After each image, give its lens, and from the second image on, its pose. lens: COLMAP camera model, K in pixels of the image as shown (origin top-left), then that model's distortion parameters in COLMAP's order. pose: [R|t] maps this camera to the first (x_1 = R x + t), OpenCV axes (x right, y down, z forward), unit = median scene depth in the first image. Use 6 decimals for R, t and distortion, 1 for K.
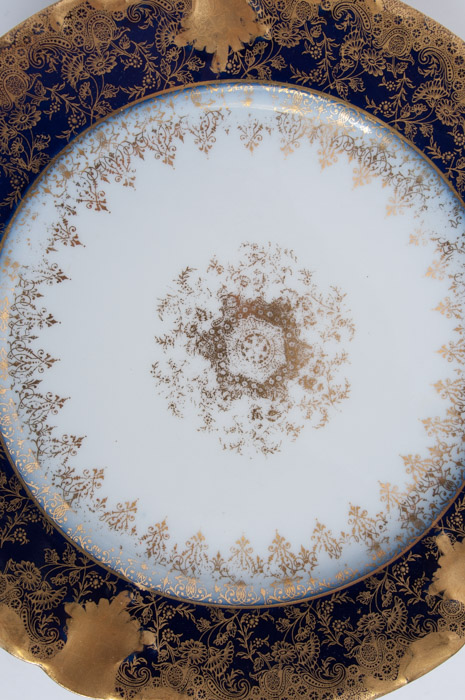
lens RADIAL K [[558.4, 0, 232.5], [0, 558.4, 350.0], [0, 0, 1]] dist [-0.117627, 0.049574]
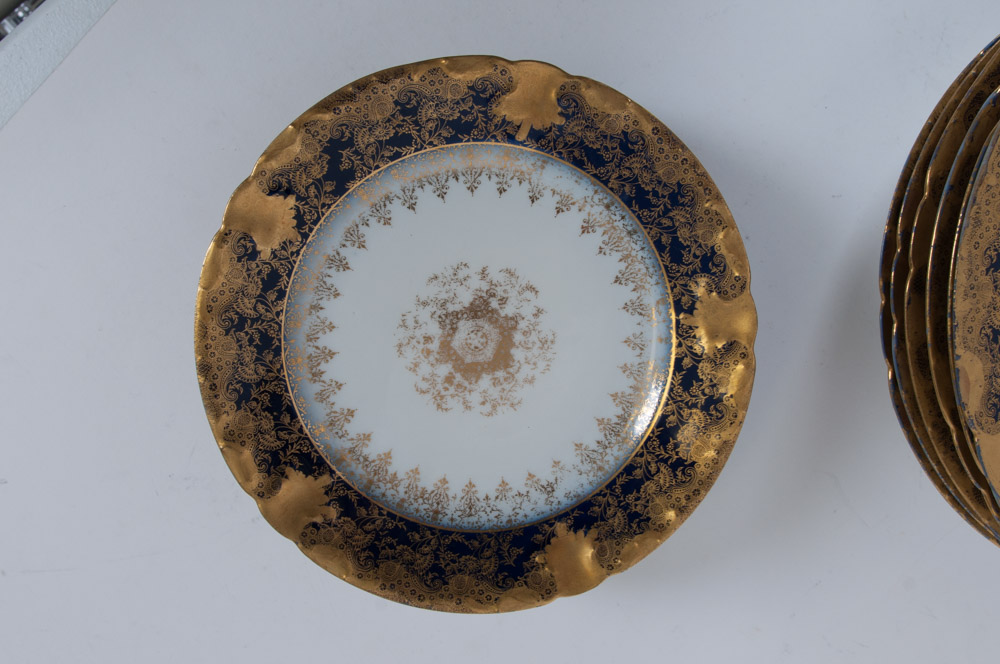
lens RADIAL K [[797.8, 0, 498.7], [0, 797.8, 324.7], [0, 0, 1]] dist [-0.117627, 0.049574]
pose [[-0.027925, 0.999547, -0.011249, 0.023725], [-0.998781, -0.028358, -0.040413, 0.023373], [-0.040713, 0.010107, 0.999120, -0.927603]]
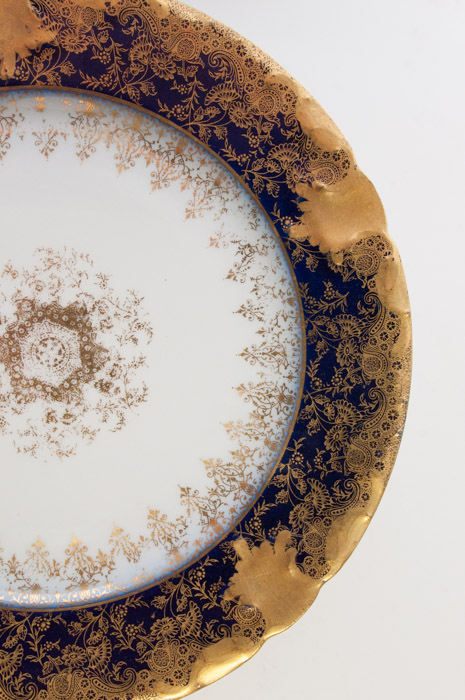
lens RADIAL K [[558.4, 0, 232.5], [0, 558.4, 350.0], [0, 0, 1]] dist [-0.117627, 0.049574]
pose [[0.999144, -0.003572, 0.041206, 0.334656], [0.003963, 0.999948, -0.009410, 0.003953], [-0.041171, 0.009566, 0.999106, -0.007524]]
